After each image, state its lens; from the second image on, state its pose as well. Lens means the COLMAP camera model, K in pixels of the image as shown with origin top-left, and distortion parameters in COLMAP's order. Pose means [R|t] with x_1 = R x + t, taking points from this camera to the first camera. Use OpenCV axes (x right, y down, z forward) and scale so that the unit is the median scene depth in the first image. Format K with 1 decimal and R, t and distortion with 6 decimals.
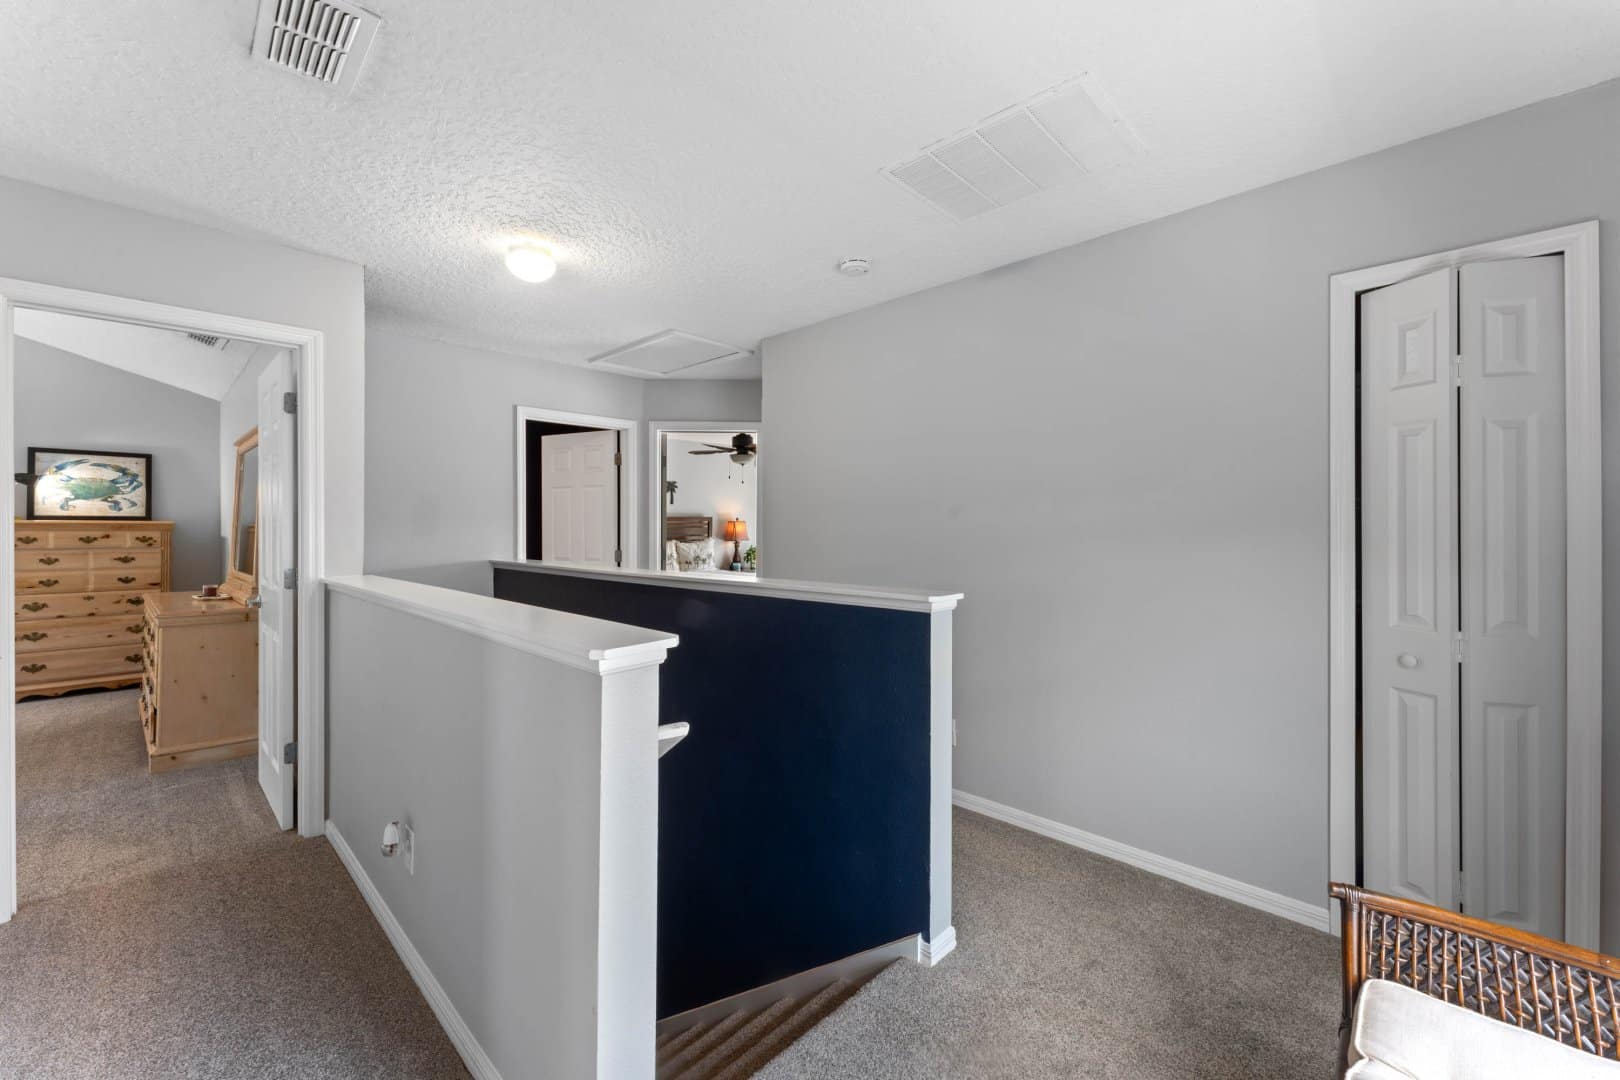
lens RADIAL K [[654.6, 0, 822.1], [0, 654.6, 528.8], [0, 0, 1]] dist [0.001602, -0.000357]
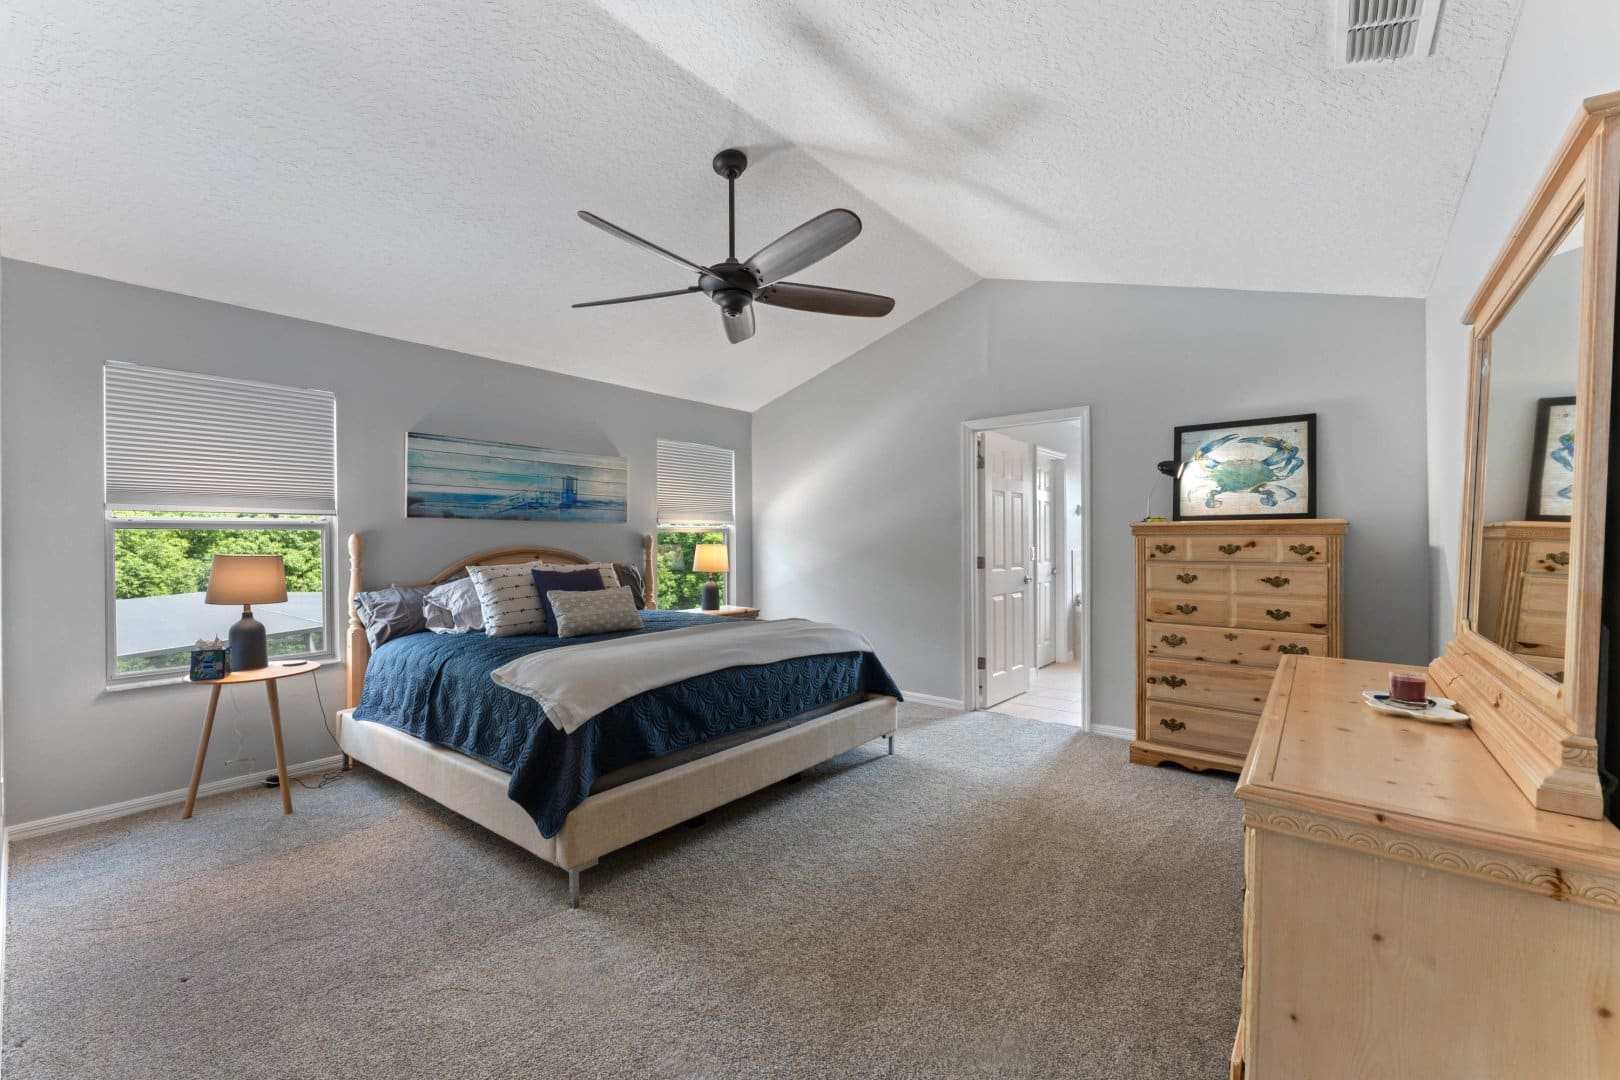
lens RADIAL K [[654.6, 0, 821.4], [0, 654.6, 533.7], [0, 0, 1]] dist [0.001602, -0.000357]
pose [[0.086885, -0.004192, -0.996210, -0.456761], [0.006040, 0.999975, -0.003681, 0.000548], [0.996200, -0.005697, 0.086908, 0.491556]]
